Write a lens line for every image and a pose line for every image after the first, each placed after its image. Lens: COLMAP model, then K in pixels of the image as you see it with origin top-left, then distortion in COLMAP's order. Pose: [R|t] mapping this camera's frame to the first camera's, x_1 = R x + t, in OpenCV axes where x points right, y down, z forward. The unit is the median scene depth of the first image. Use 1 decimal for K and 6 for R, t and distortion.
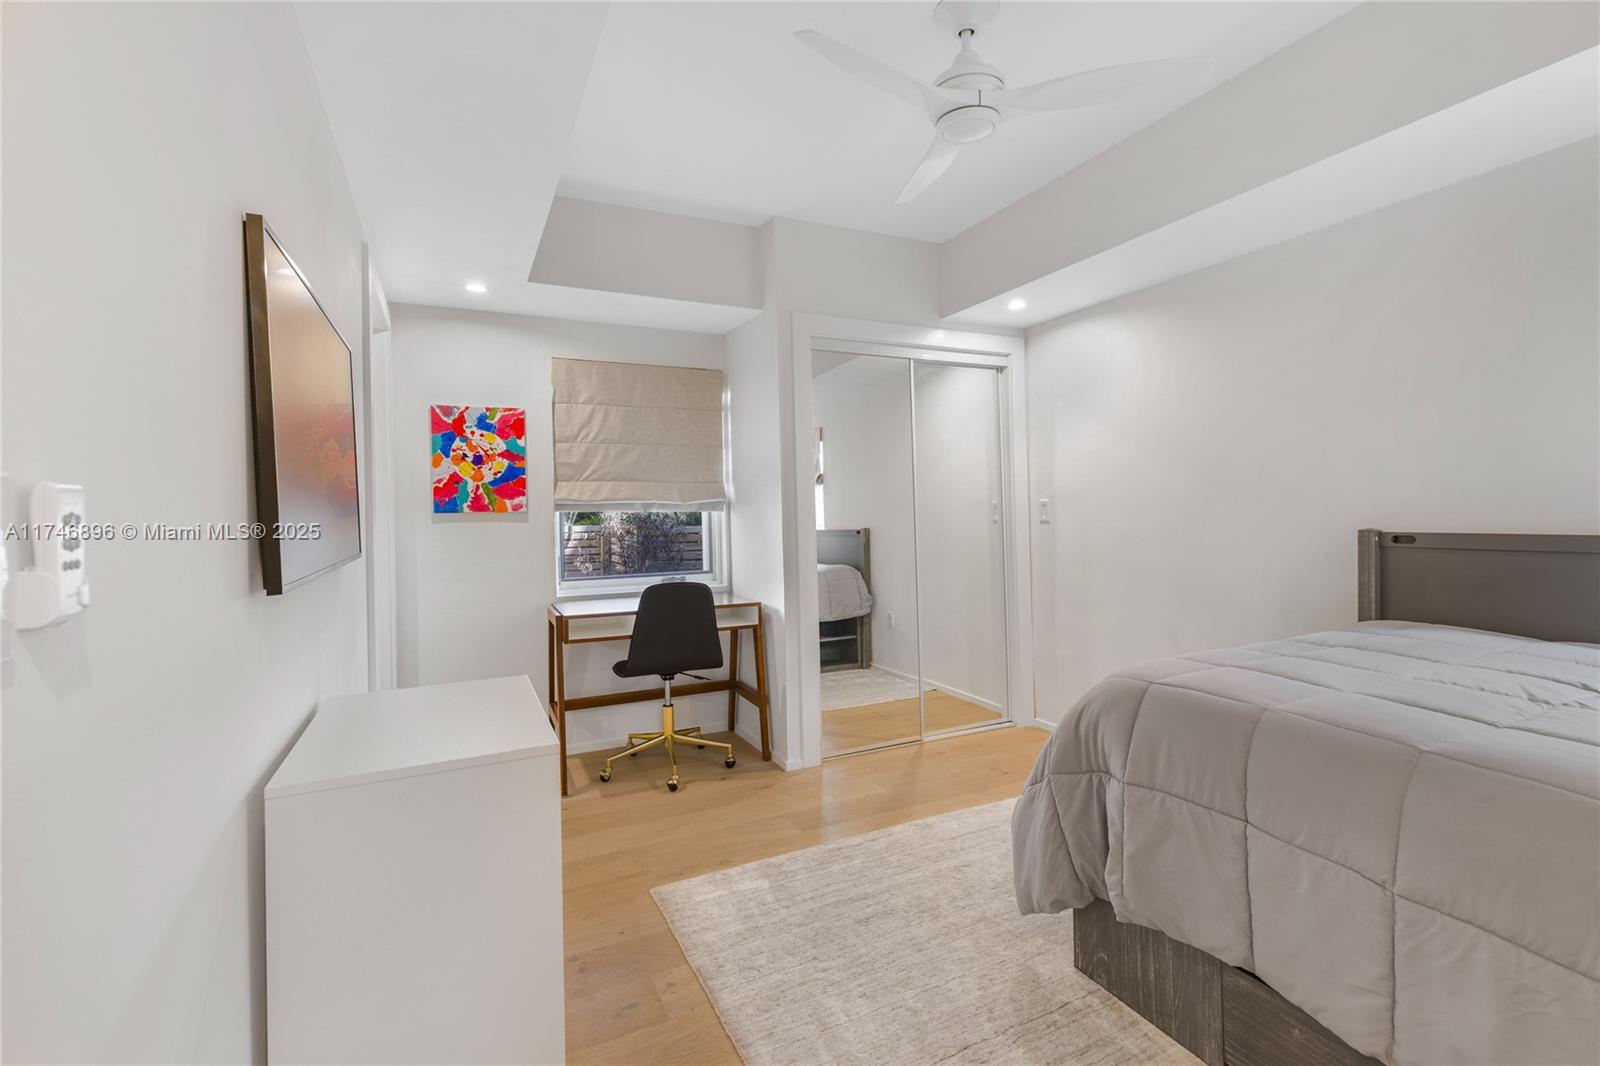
lens RADIAL K [[727.2, 0, 806.8], [0, 727.2, 506.6], [0, 0, 1]] dist [0.004956, -0.000620]
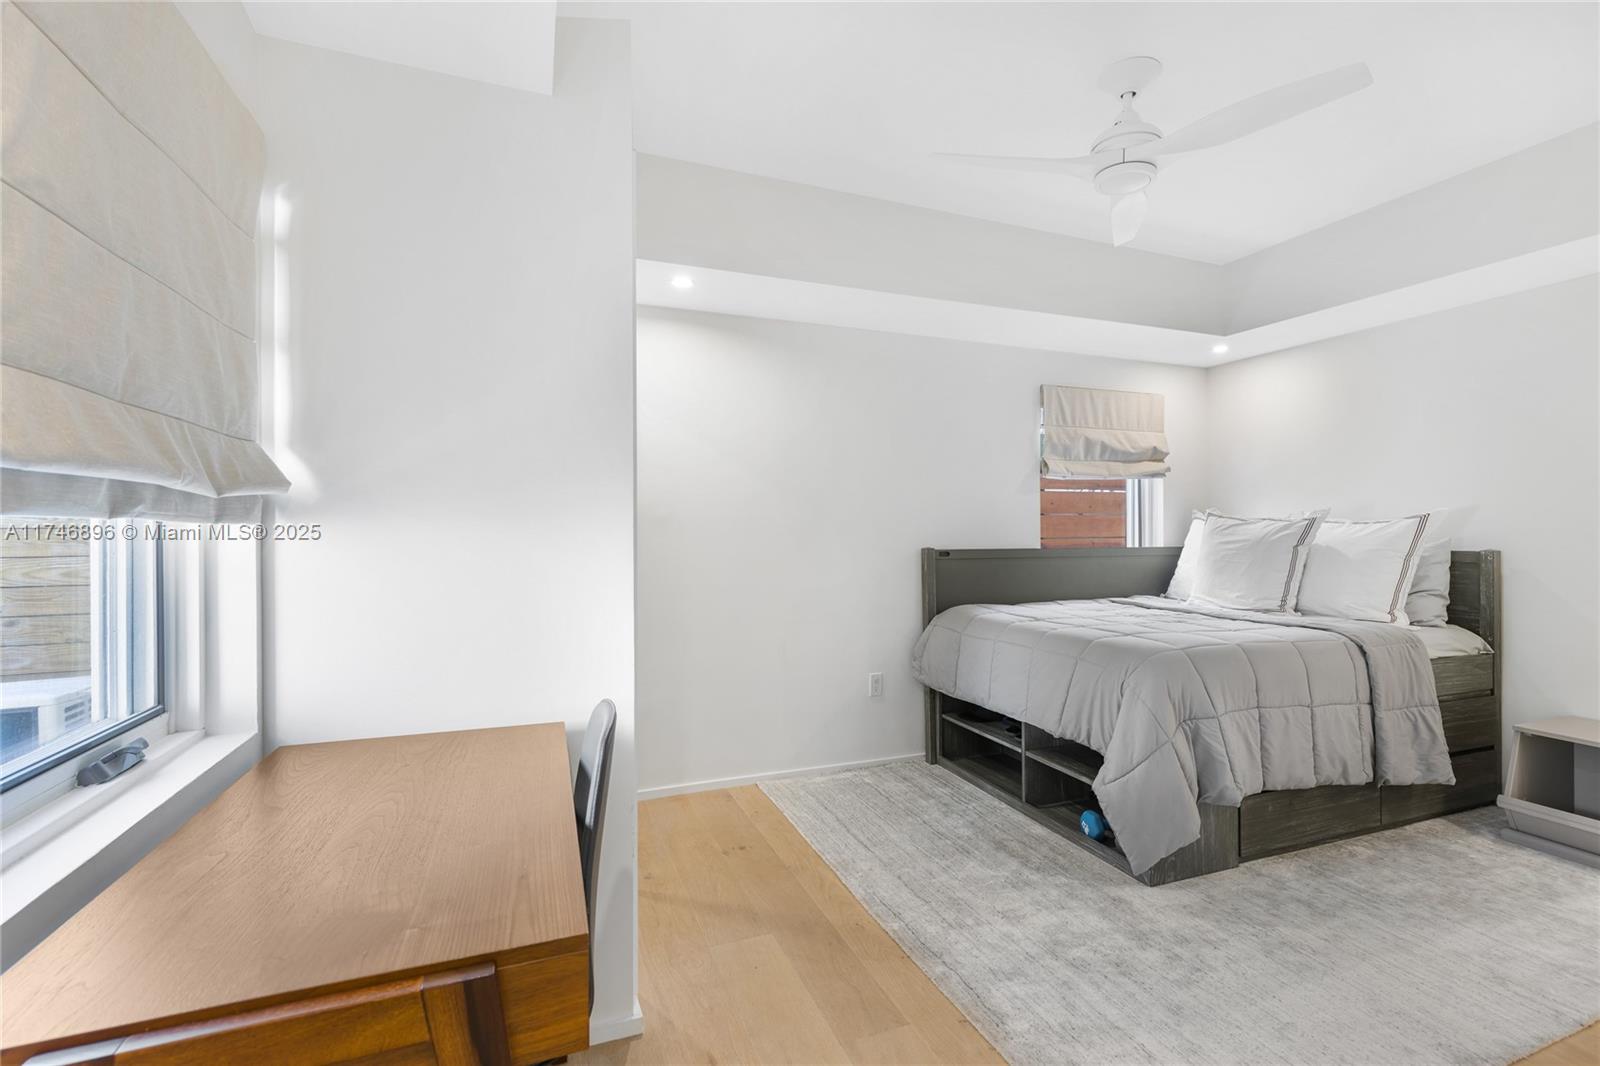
lens RADIAL K [[701.5, 0, 800.0], [0, 701.5, 533.0], [0, 0, 1]] dist [0.001298, -0.000087]
pose [[0.088936, 0.017190, 0.995889, -0.698721], [-0.000763, 0.999852, -0.017191, 0.025516], [-0.996037, 0.000769, 0.088936, 1.144740]]
